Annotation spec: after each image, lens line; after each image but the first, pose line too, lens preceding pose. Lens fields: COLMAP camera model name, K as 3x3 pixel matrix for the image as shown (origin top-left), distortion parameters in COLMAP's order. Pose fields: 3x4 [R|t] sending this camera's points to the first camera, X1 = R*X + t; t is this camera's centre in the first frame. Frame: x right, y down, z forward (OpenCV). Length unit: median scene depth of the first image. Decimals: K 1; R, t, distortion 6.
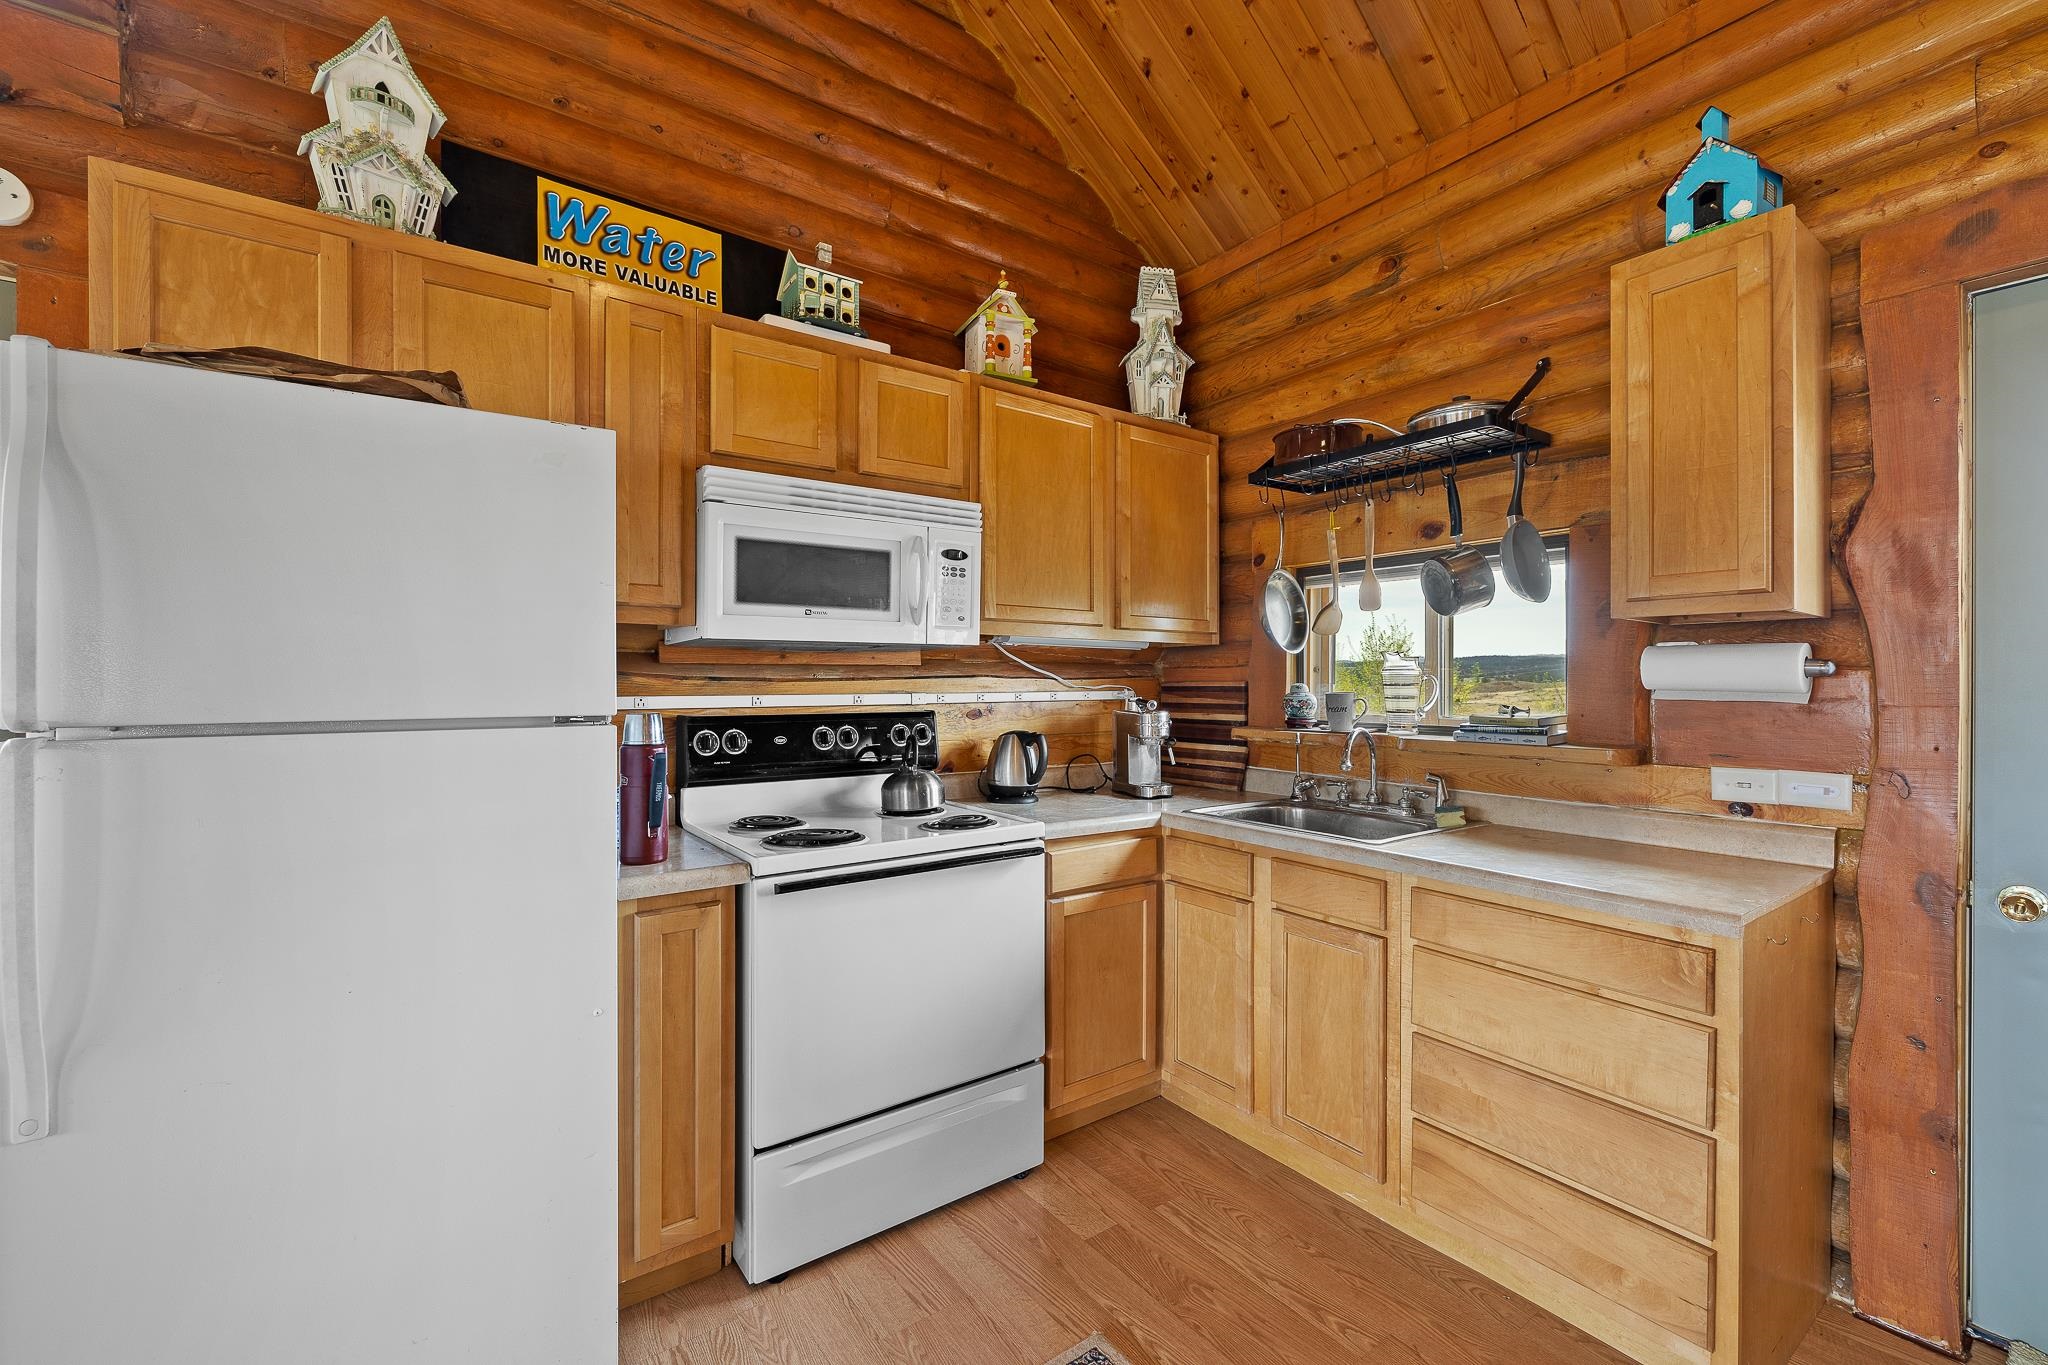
lens RADIAL K [[863.0, 0, 1023.0], [0, 863.0, 680.9], [0, 0, 1]] dist [0.000841, -0.001001]
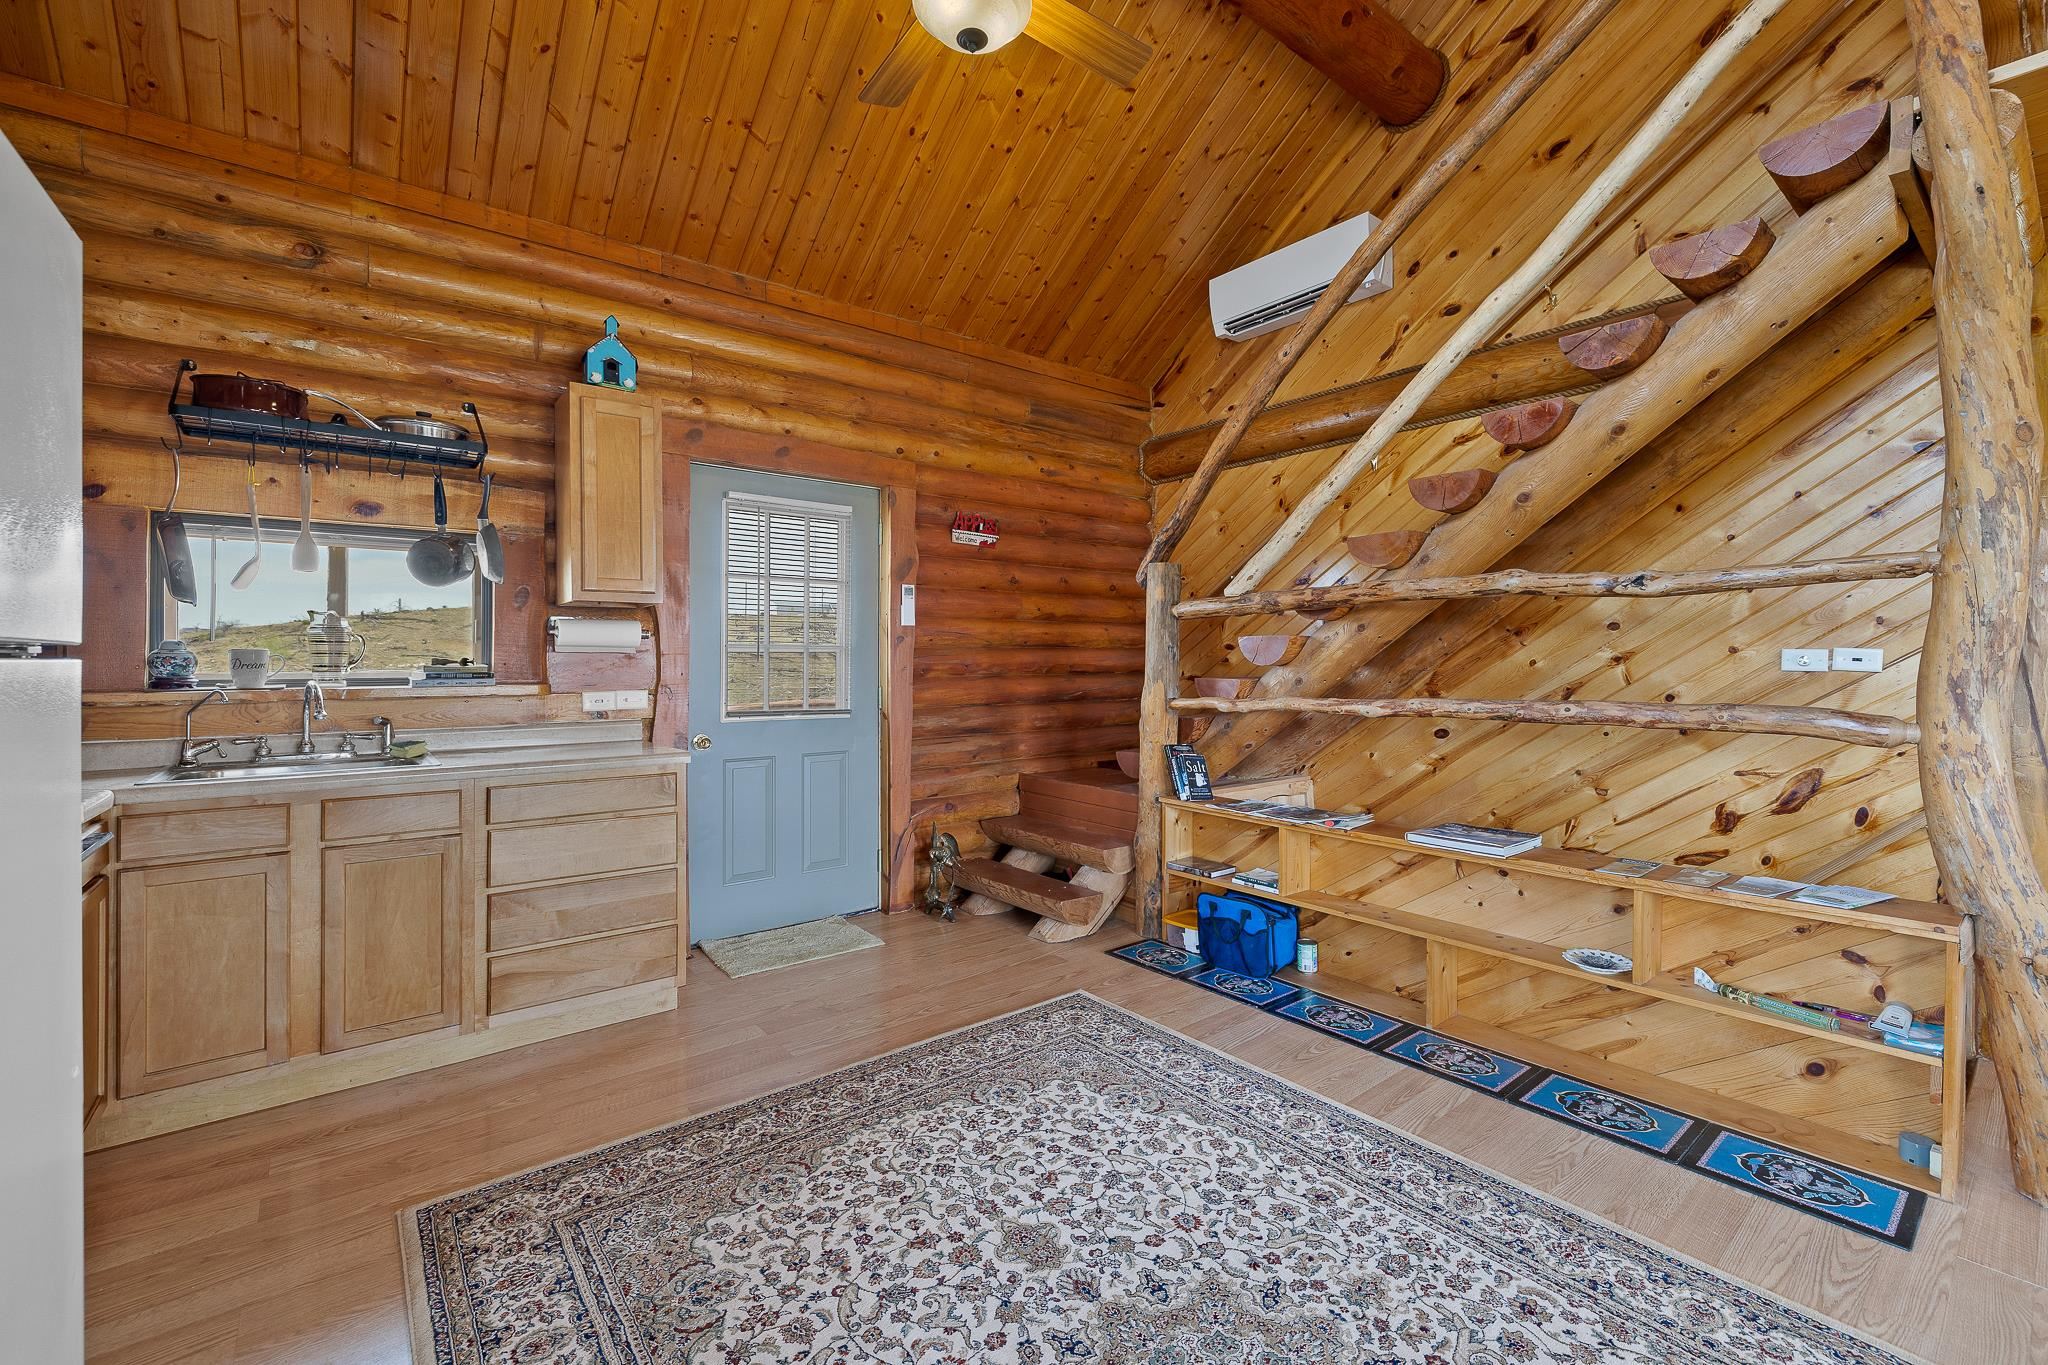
lens RADIAL K [[863.0, 0, 1055.2], [0, 863.0, 655.3], [0, 0, 1]] dist [0.000841, -0.001001]
pose [[-0.066649, 0.006777, 0.997753, -0.747559], [0.004130, 0.999970, -0.006516, 0.033823], [-0.997768, 0.003687, -0.066675, 0.157064]]
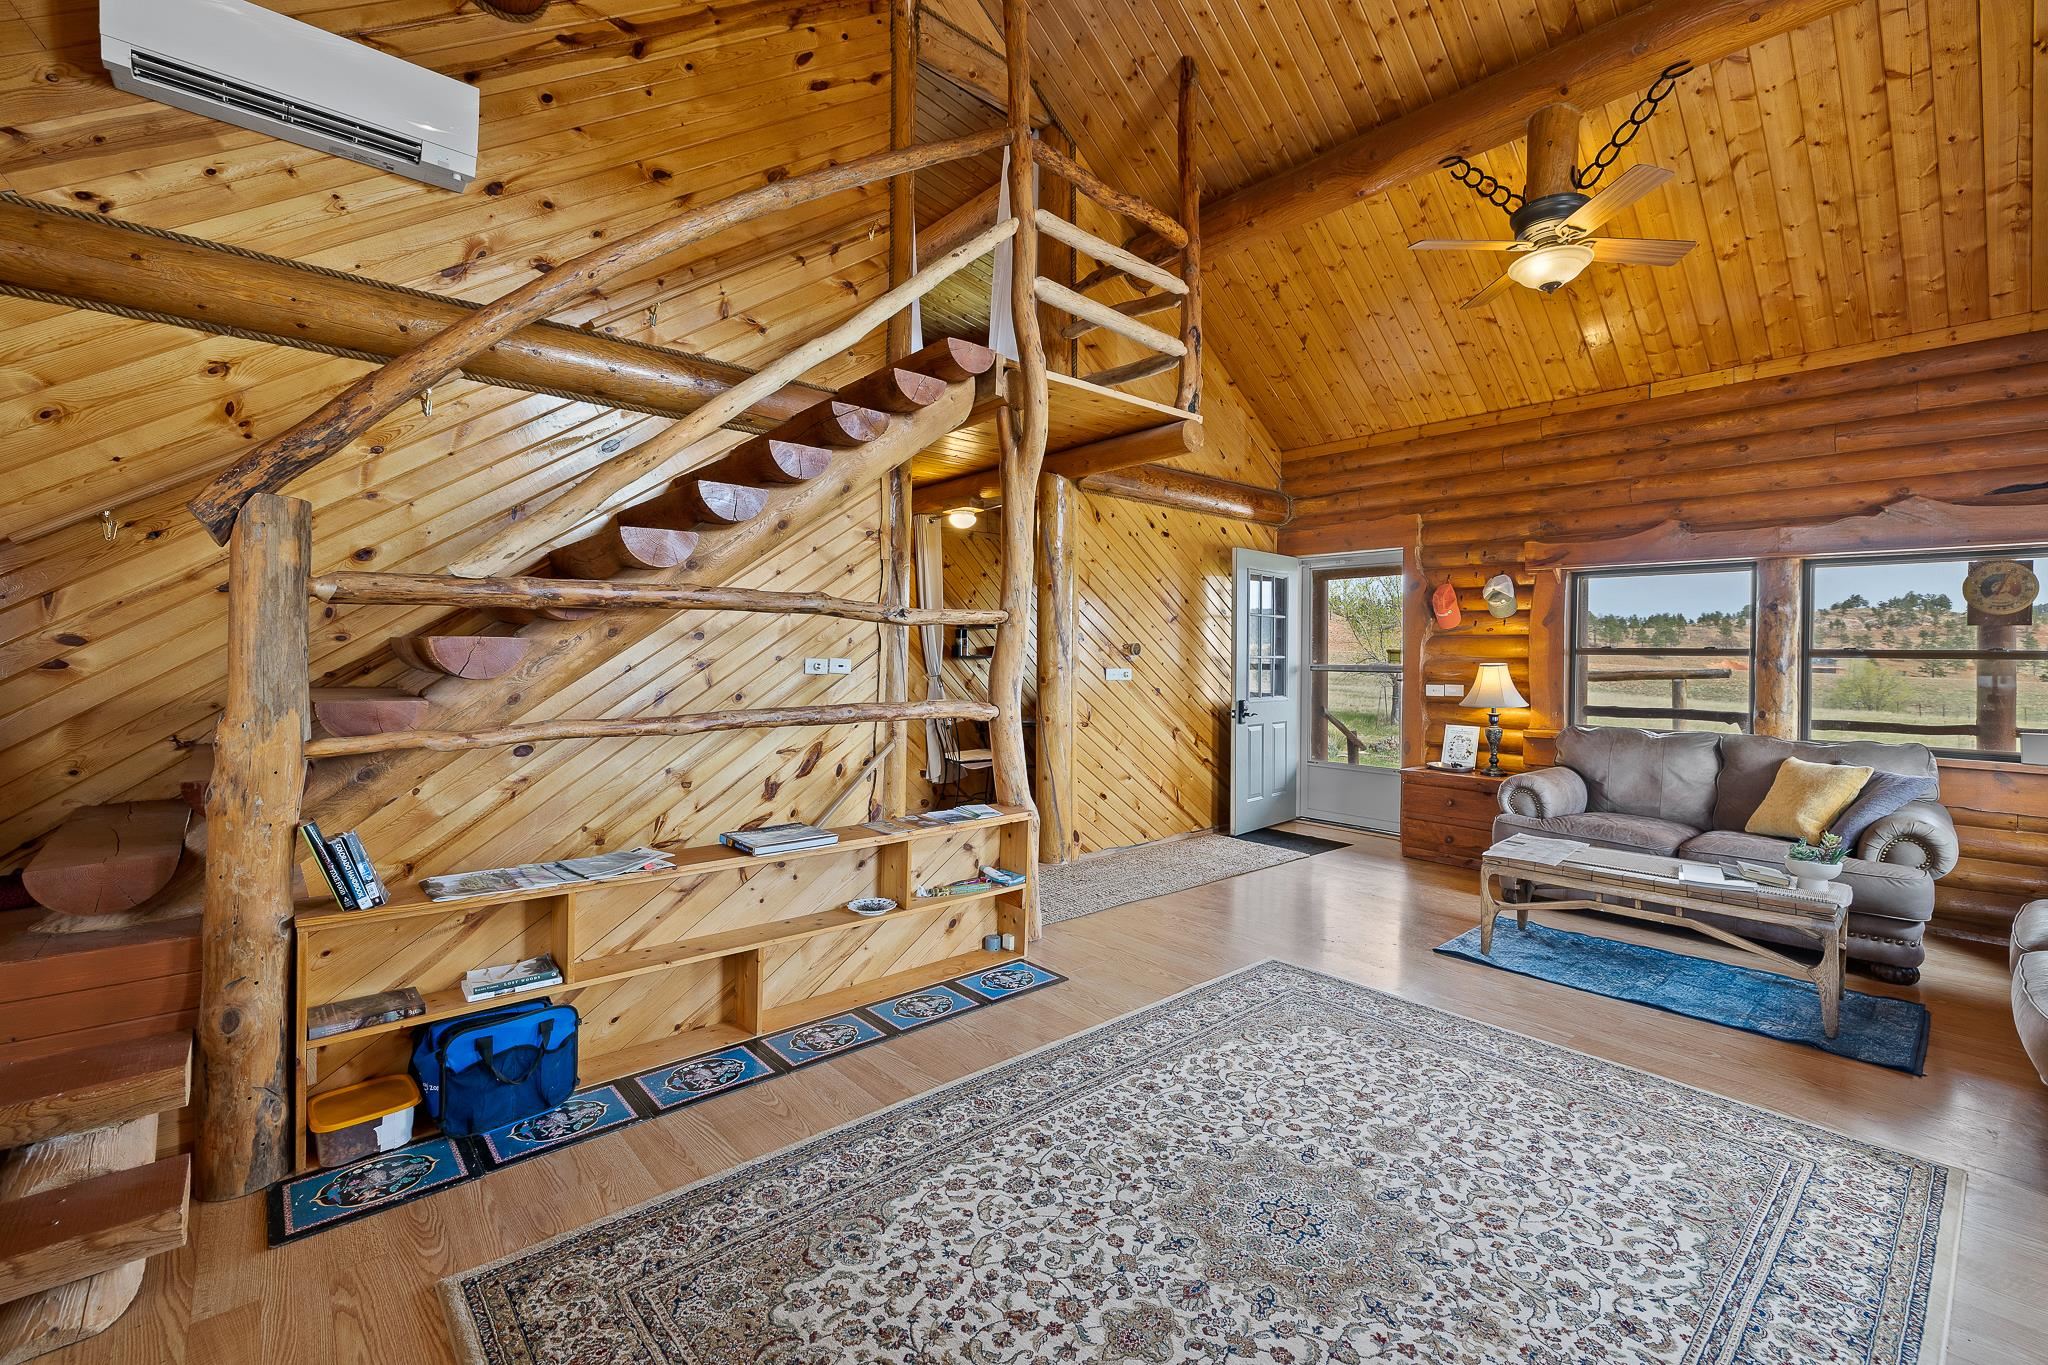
lens RADIAL K [[863.0, 0, 1021.2], [0, 863.0, 653.3], [0, 0, 1]] dist [0.000841, -0.001001]
pose [[-0.996230, -0.012921, -0.085781, 0.132587], [-0.013110, 0.999913, 0.001642, 0.002706], [0.085753, 0.002761, -0.996313, 0.780306]]
